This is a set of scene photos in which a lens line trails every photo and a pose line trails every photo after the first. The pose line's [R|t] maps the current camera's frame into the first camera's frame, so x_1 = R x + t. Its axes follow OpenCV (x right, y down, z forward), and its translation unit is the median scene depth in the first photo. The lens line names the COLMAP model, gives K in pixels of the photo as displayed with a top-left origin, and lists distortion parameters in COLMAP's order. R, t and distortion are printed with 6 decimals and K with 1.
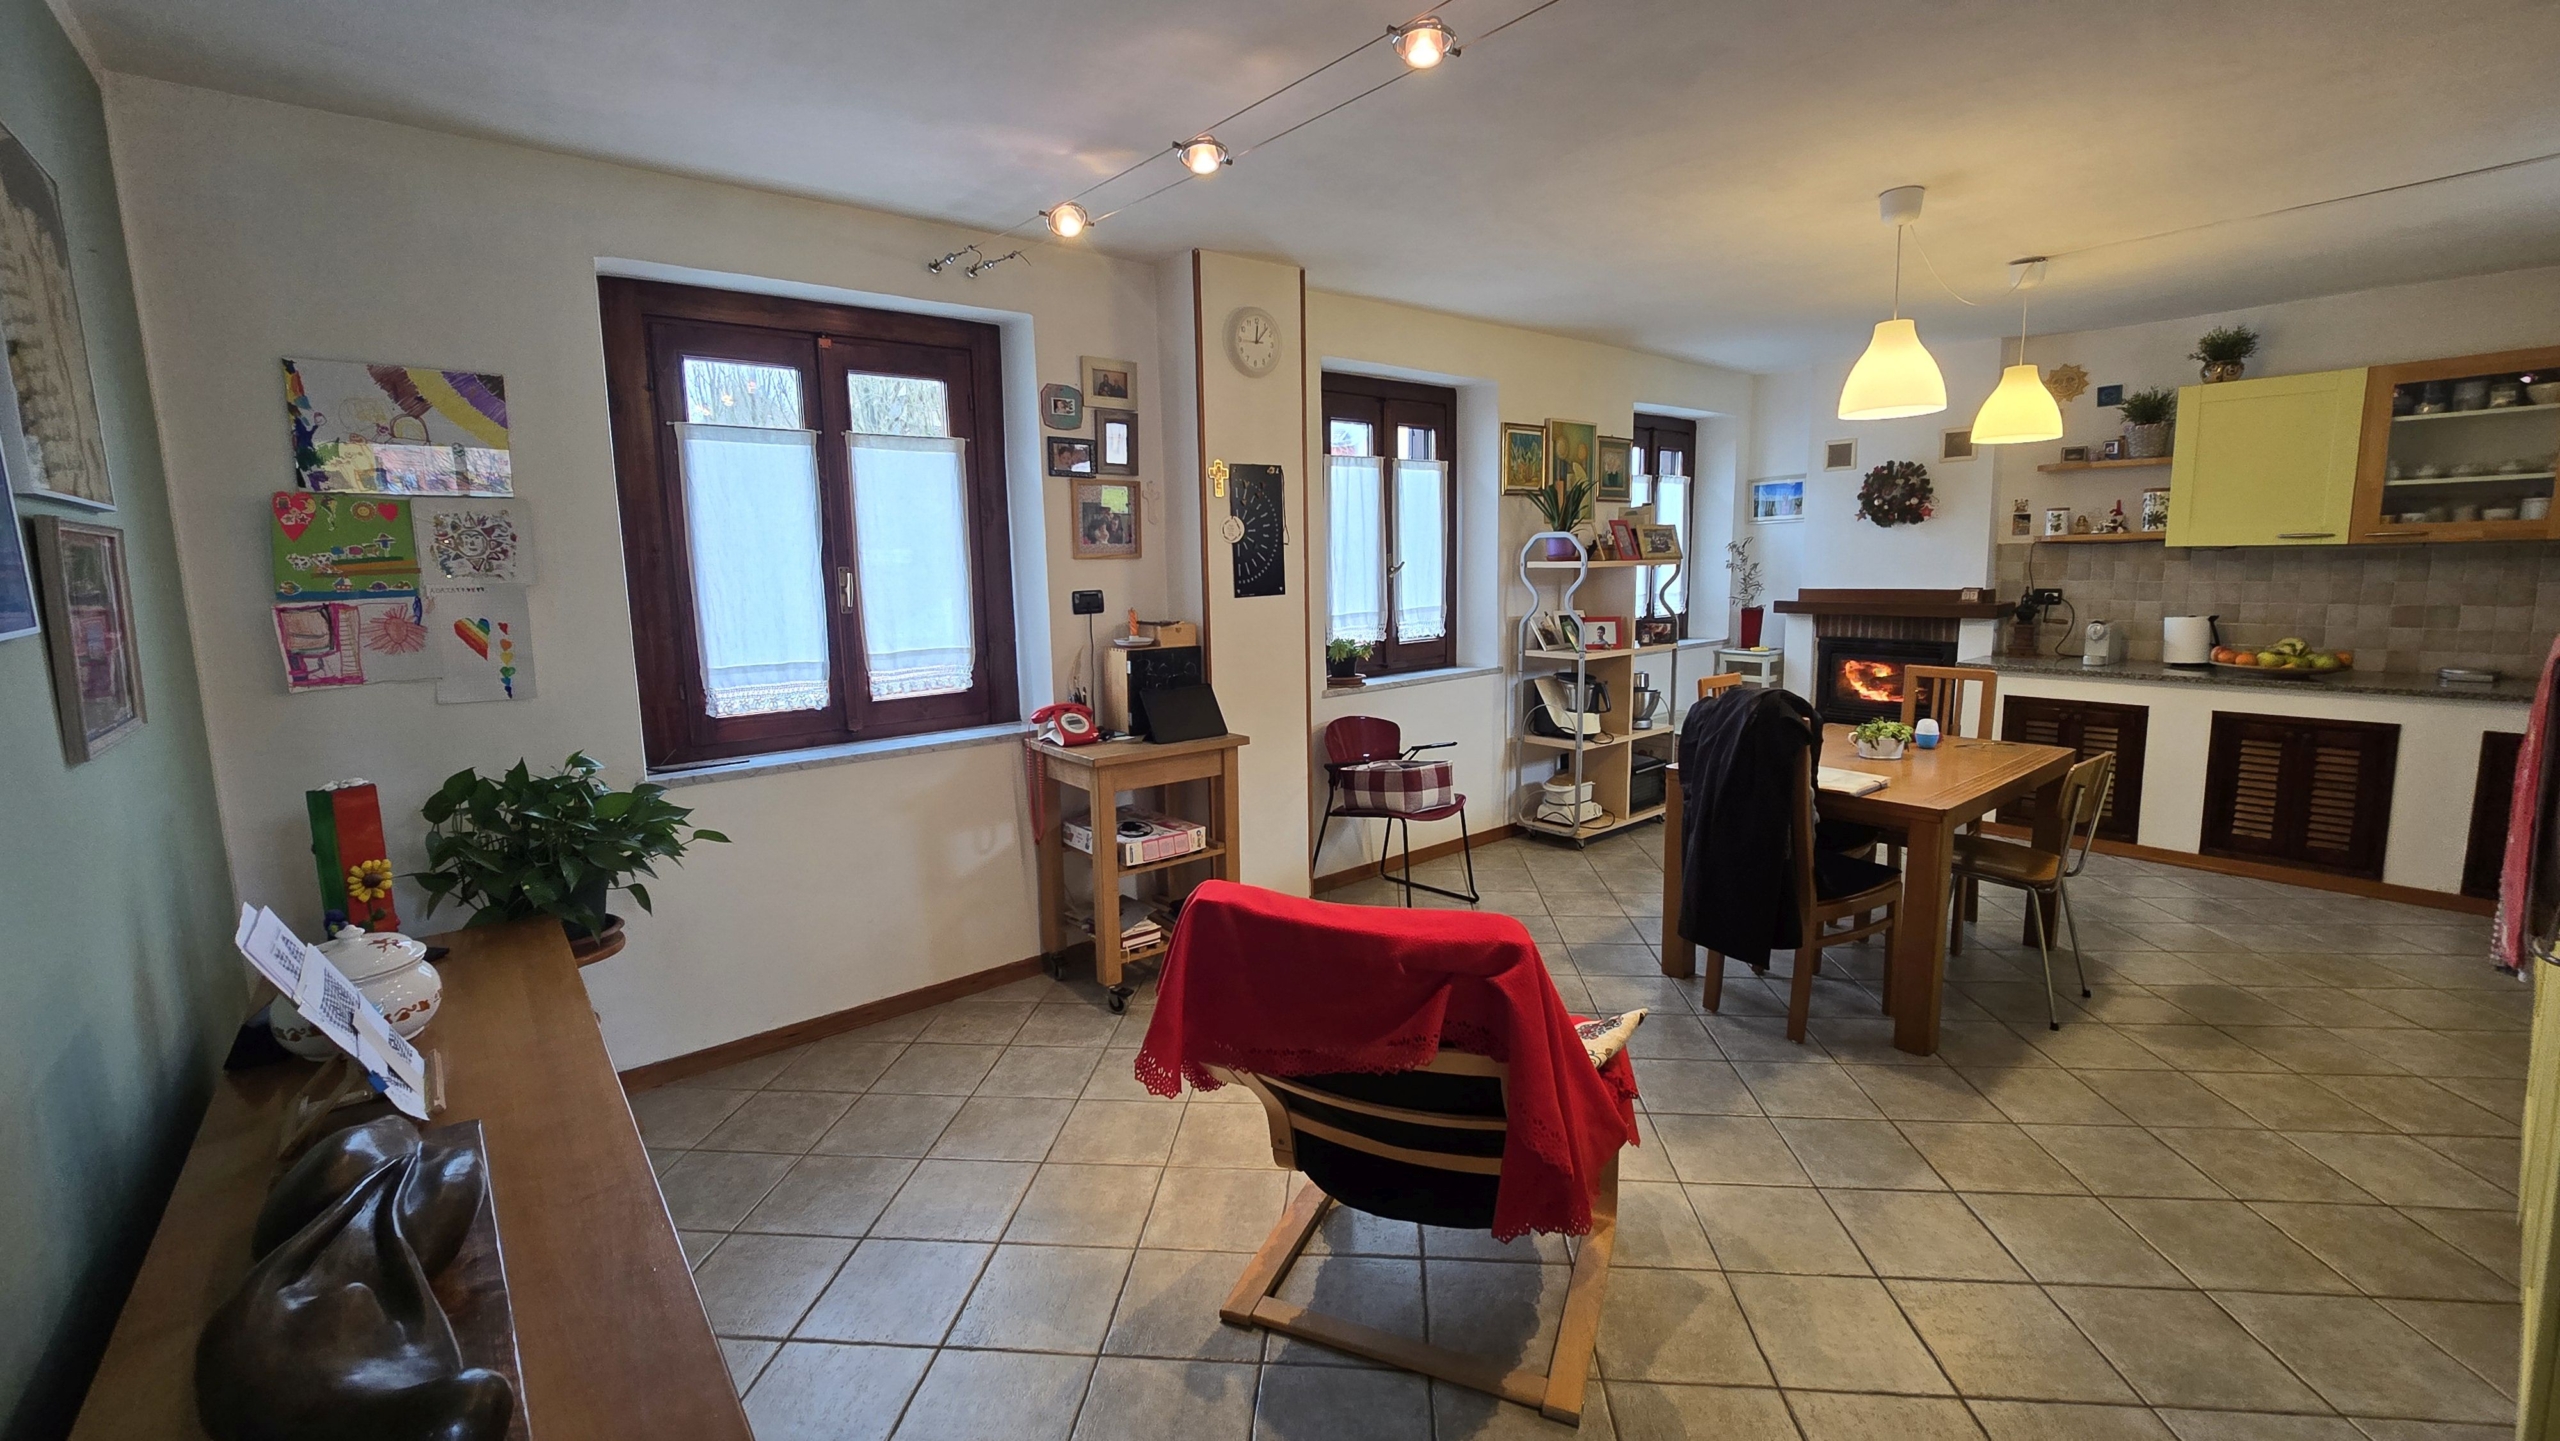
lens RADIAL K [[1043.9, 0, 1284.6], [0, 1043.9, 694.7], [0, 0, 1]] dist [-0.002372, 0.000504]
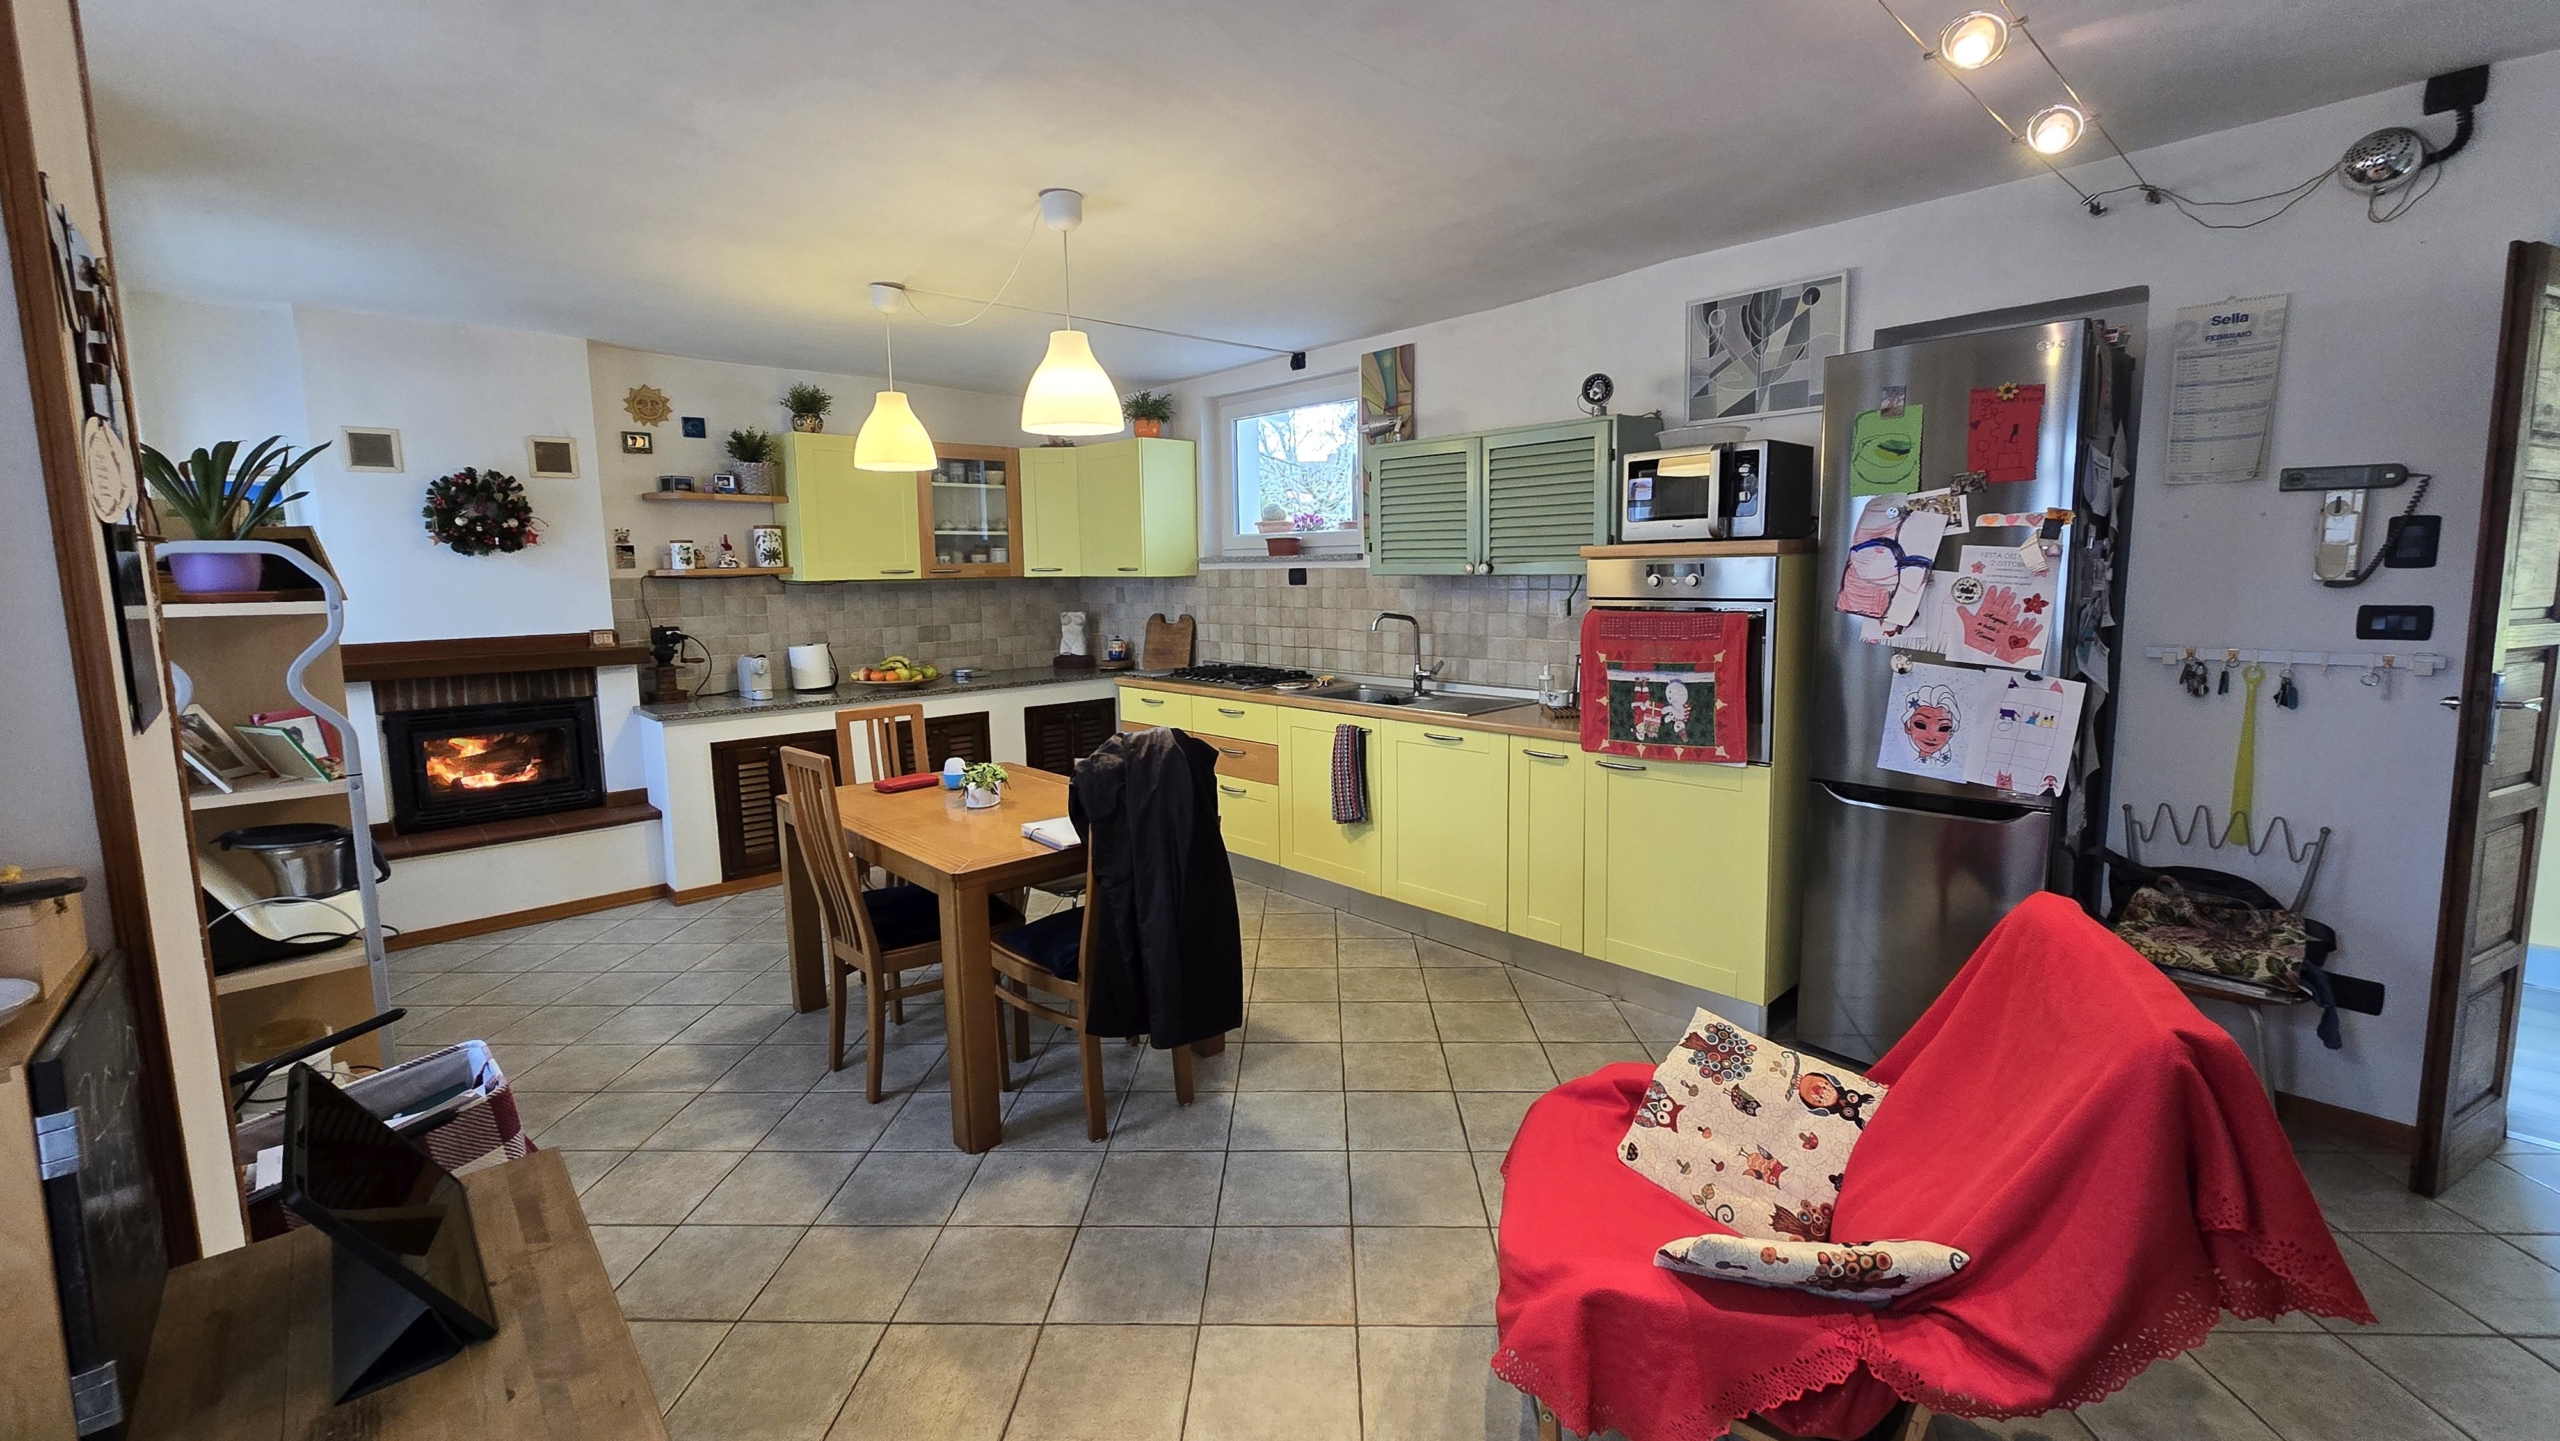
lens RADIAL K [[1043.9, 0, 1284.6], [0, 1043.9, 694.7], [0, 0, 1]] dist [-0.002372, 0.000504]
pose [[-0.054270, -0.099384, 0.993568, -0.231823], [0.148146, 0.983221, 0.106441, -0.062806], [-0.987475, 0.152970, -0.038636, 0.527150]]
